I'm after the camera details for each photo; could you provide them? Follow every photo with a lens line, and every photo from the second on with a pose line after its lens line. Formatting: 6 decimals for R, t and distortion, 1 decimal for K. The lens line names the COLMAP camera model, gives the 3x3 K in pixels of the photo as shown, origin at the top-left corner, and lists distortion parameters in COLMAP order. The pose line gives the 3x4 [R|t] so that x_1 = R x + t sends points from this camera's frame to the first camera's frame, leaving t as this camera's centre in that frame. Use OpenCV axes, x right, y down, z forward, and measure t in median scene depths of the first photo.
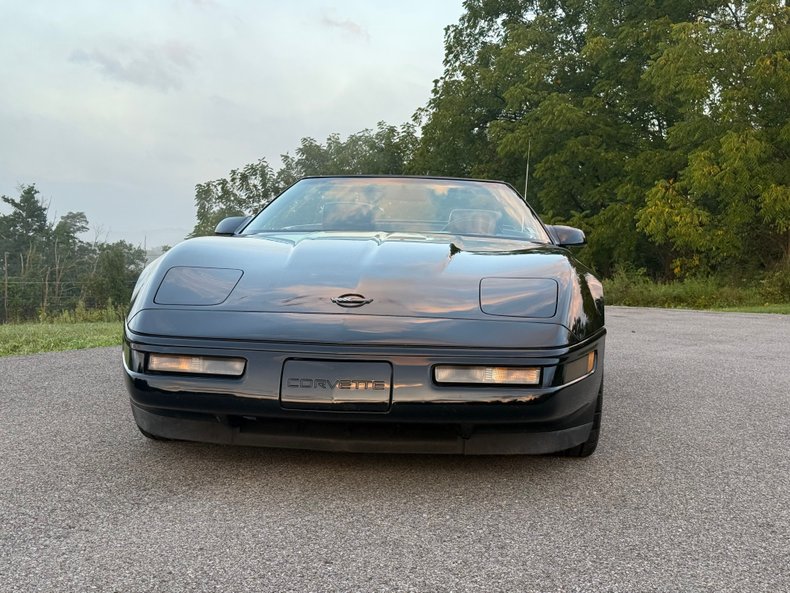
lens RADIAL K [[1167.8, 0, 391.5], [0, 1167.8, 298.0], [0, 0, 1]] dist [0.204617, -0.369194]
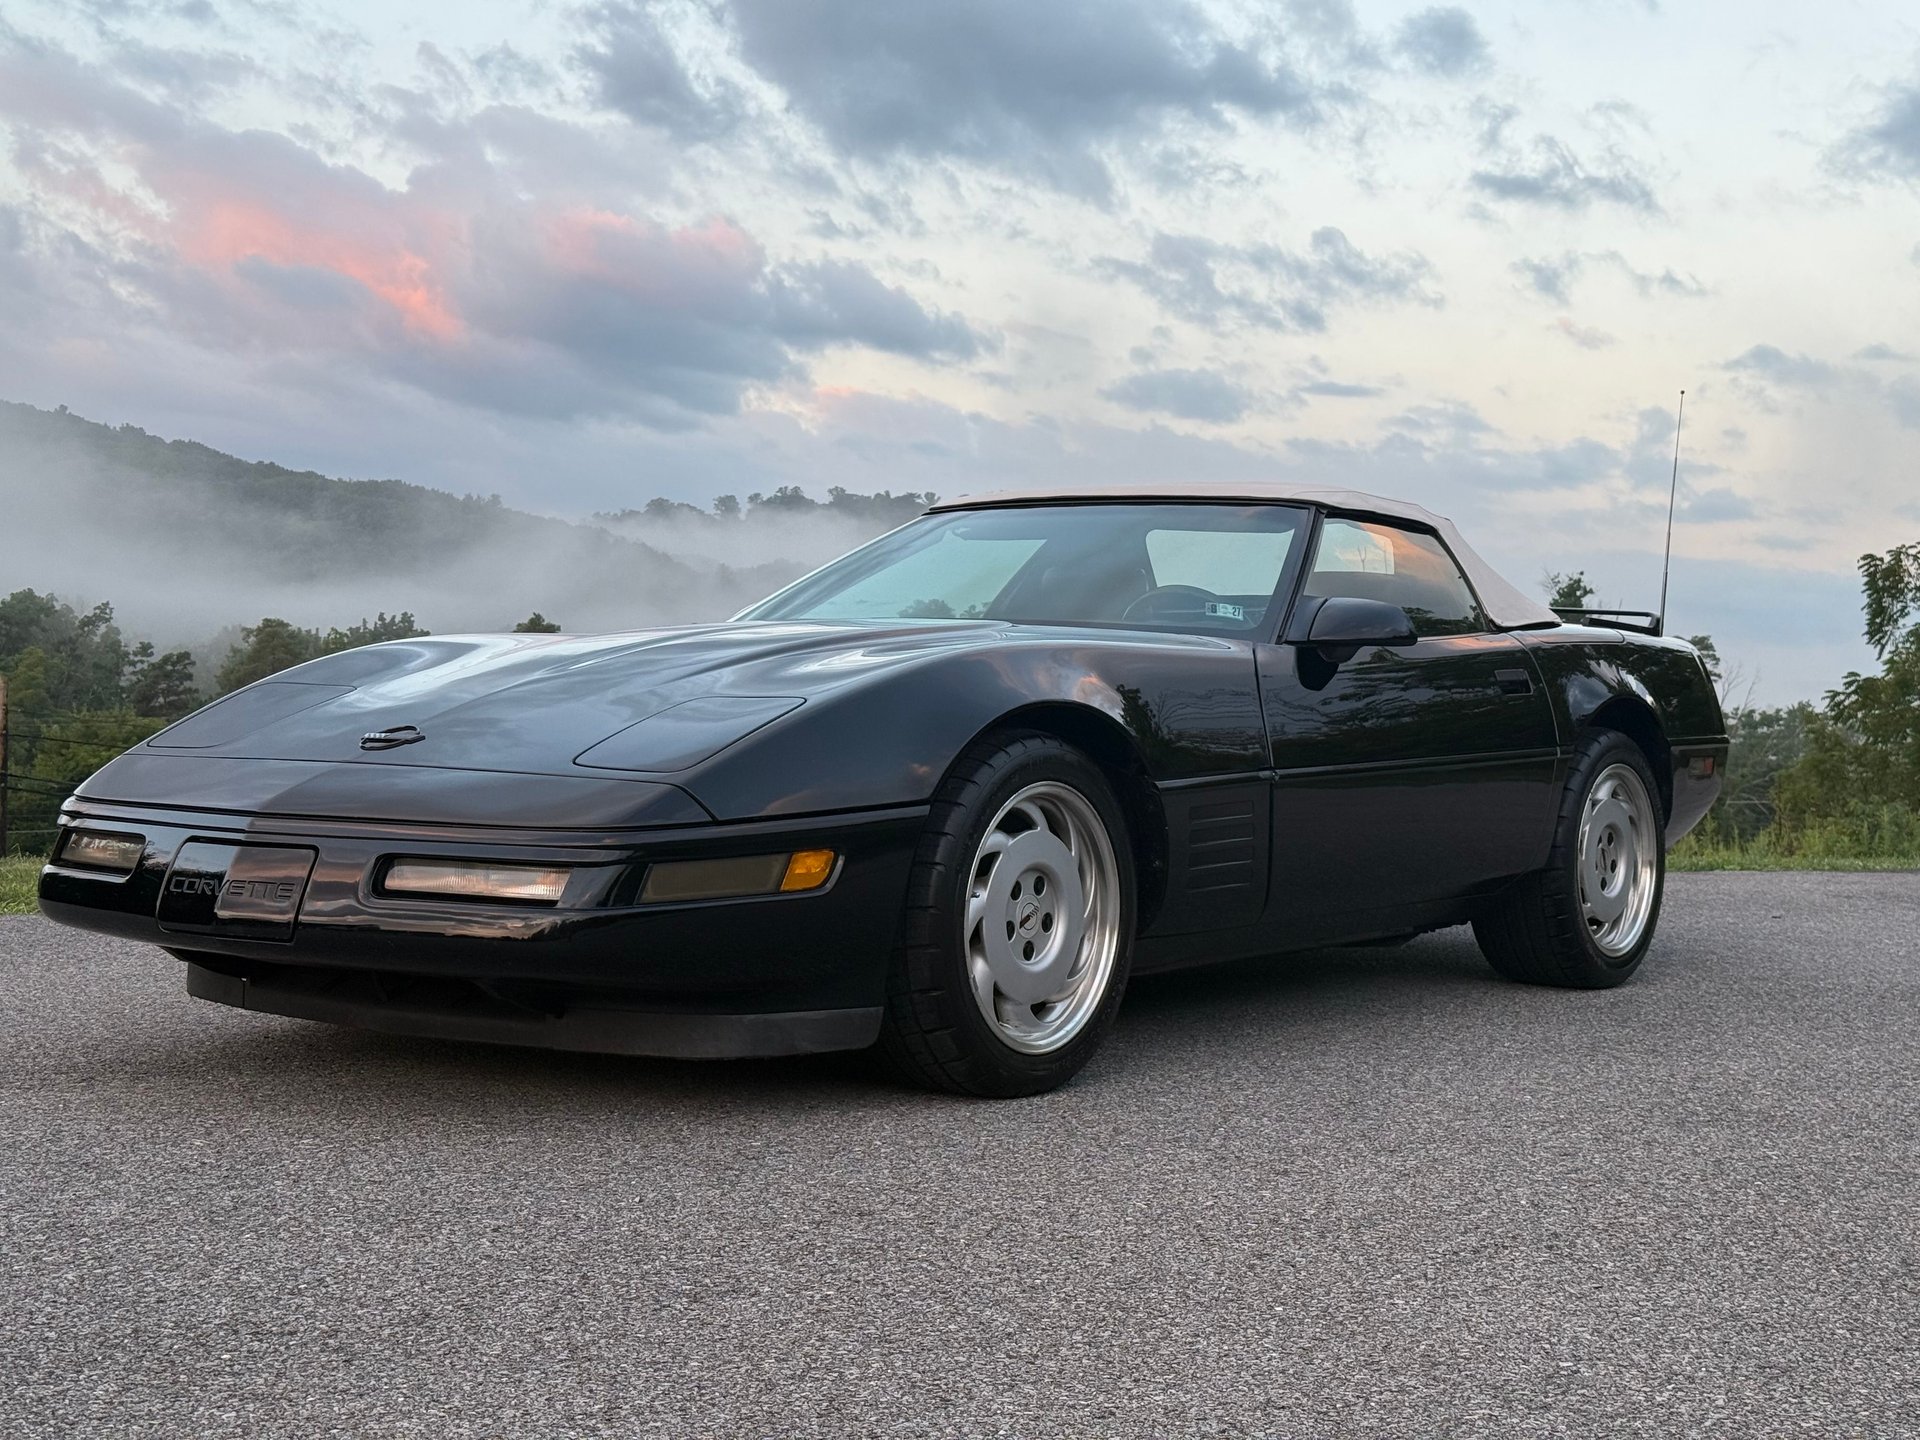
lens RADIAL K [[2838.2, 0, 951.5], [0, 2838.2, 723.7], [0, 0, 1]] dist [0.204617, -0.369194]
pose [[0.845570, -0.001328, -0.533862, 0.145965], [-0.022064, 0.999056, -0.037432, 0.006581], [0.533408, 0.043430, 0.844743, 0.012967]]
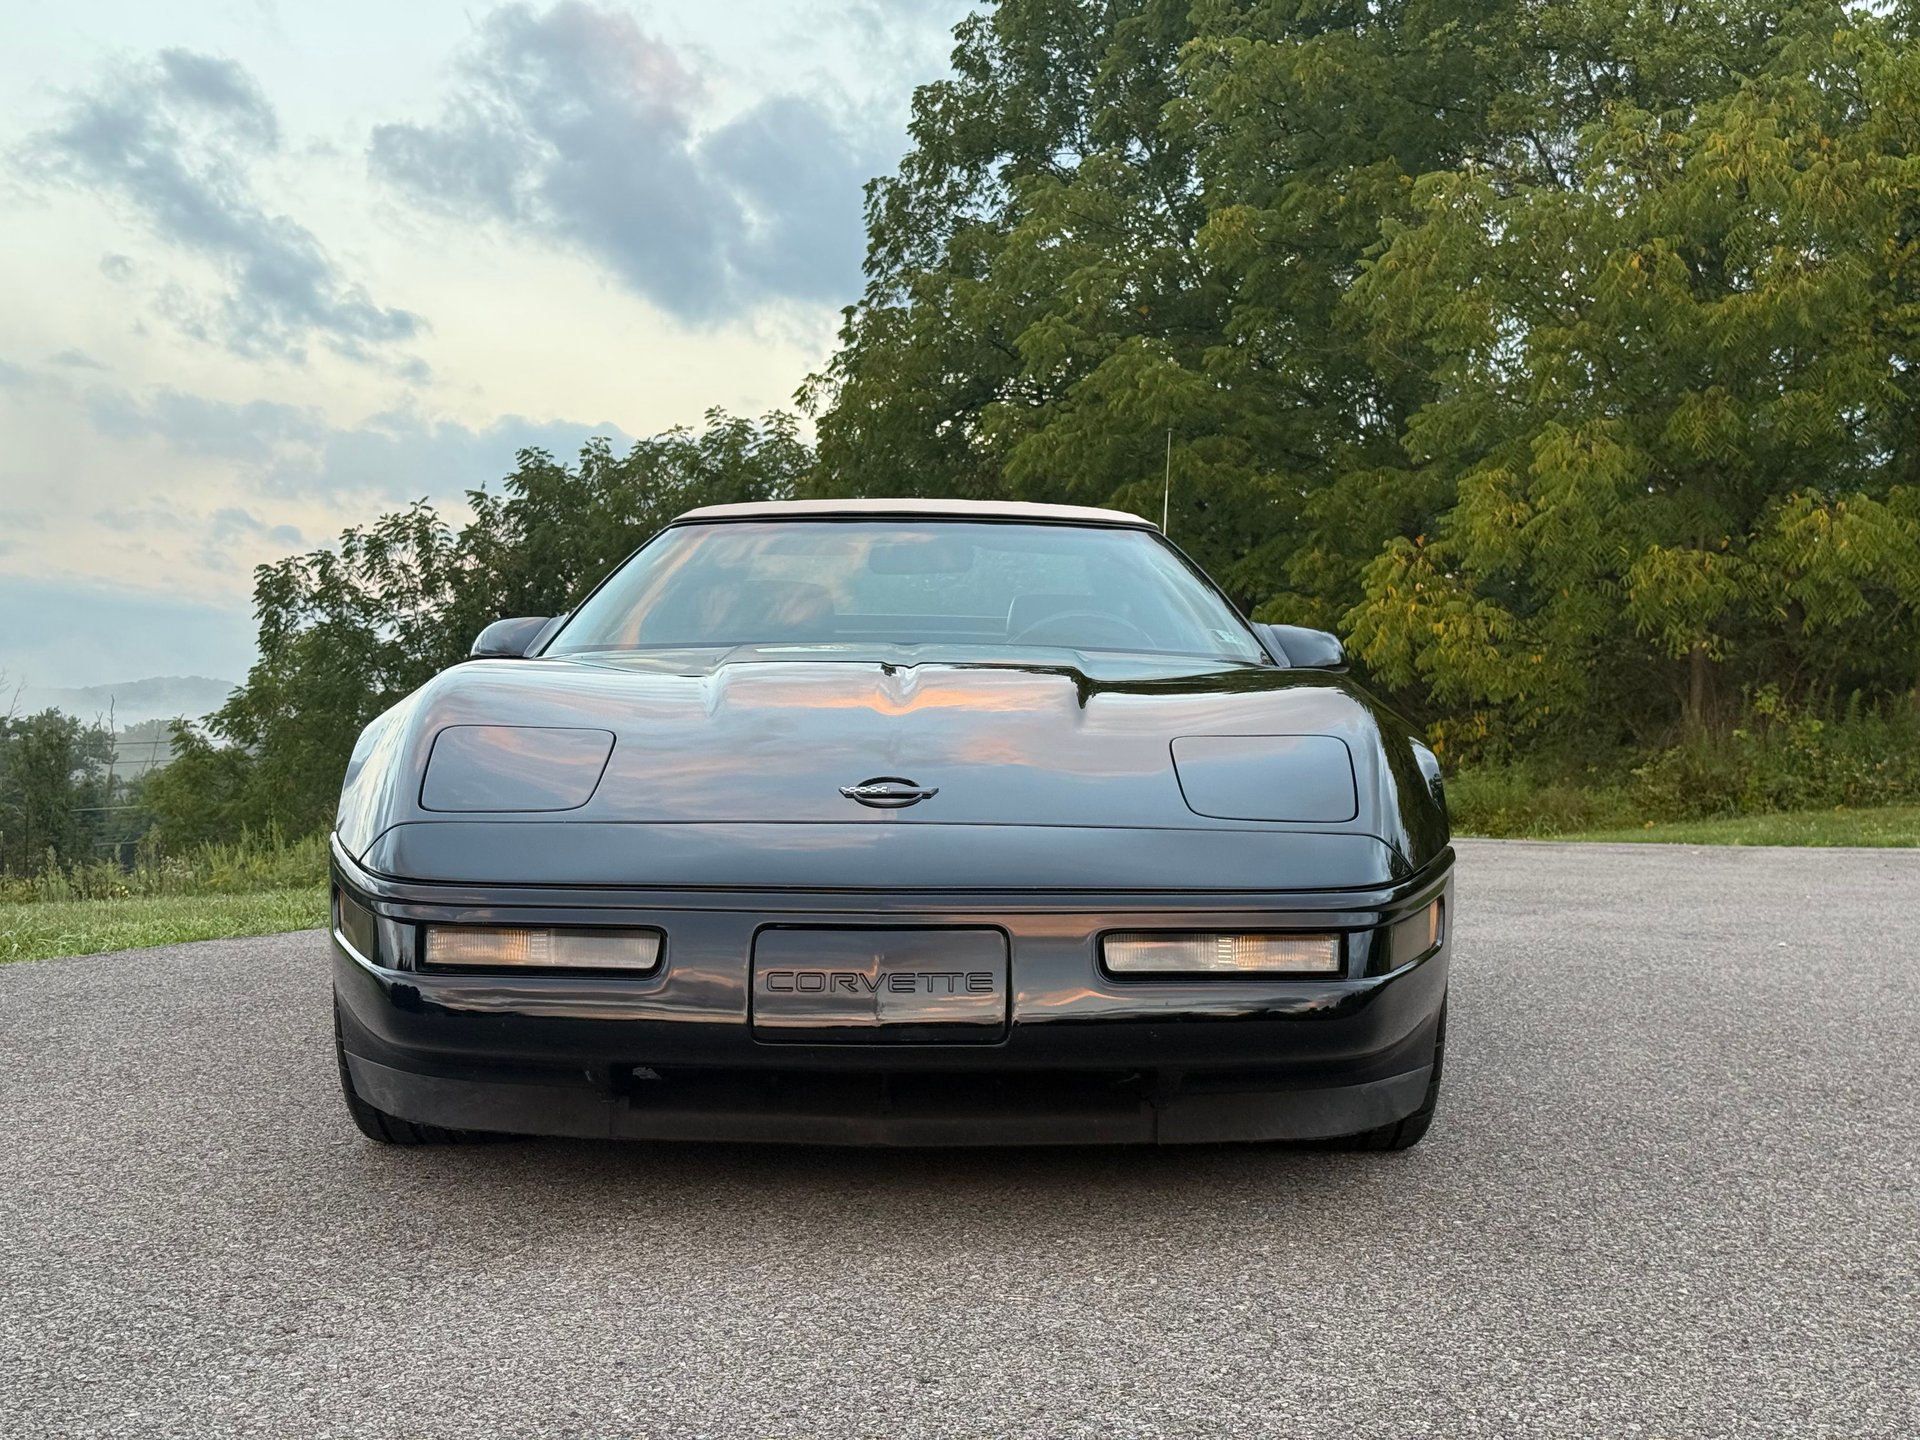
lens RADIAL K [[2838.2, 0, 951.5], [0, 2838.2, 723.7], [0, 0, 1]] dist [0.204617, -0.369194]
pose [[0.996456, -0.018812, 0.081981, -0.016851], [0.022045, 0.999007, -0.038714, 0.003131], [-0.081171, 0.040384, 0.995882, -0.008094]]
